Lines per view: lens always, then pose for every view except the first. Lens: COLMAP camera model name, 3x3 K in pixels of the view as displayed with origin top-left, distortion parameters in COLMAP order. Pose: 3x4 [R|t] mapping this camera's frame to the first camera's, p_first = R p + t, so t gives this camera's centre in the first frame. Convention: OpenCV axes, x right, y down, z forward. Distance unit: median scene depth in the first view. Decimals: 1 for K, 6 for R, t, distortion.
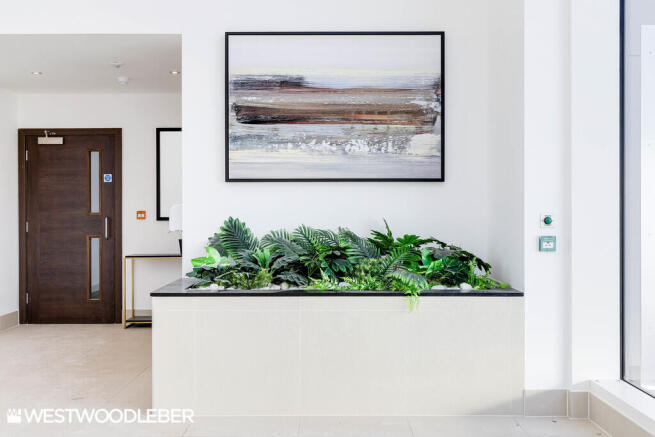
lens RADIAL K [[634.2, 0, 327.5], [0, 634.2, 218.5], [0, 0, 1]] dist [-0.003596, 0.014026]
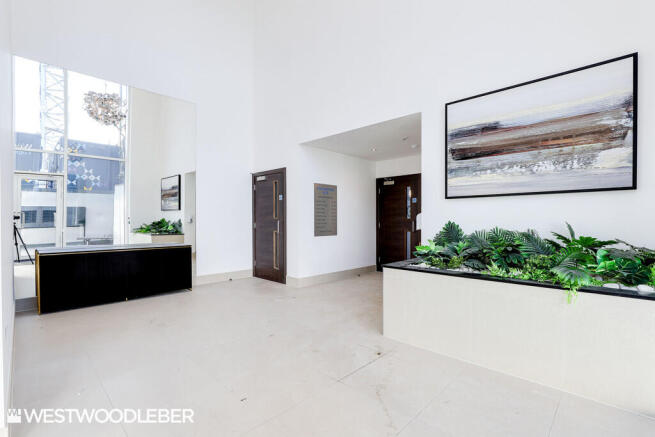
lens RADIAL K [[306.2, 0, 333.1], [0, 306.2, 222.8], [0, 0, 1]] dist [-0.003948, -0.000985]
pose [[0.727587, 0.008892, -0.685957, 0.162550], [-0.006392, 0.999960, 0.006183, -0.000593], [0.685985, -0.000114, 0.727616, 0.254261]]
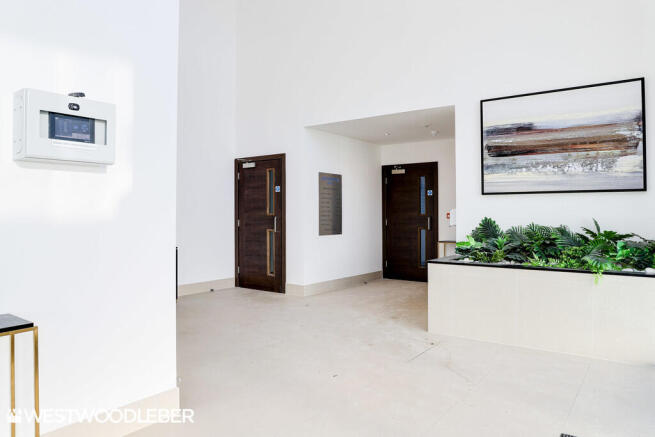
lens RADIAL K [[455.8, 0, 329.4], [0, 455.8, 204.4], [0, 0, 1]] dist [-0.020302, 0.003824]
pose [[0.806982, -0.011484, -0.590464, 0.203873], [-0.005673, 0.999614, -0.027194, -0.001043], [0.590548, 0.025295, 0.806606, -0.136987]]
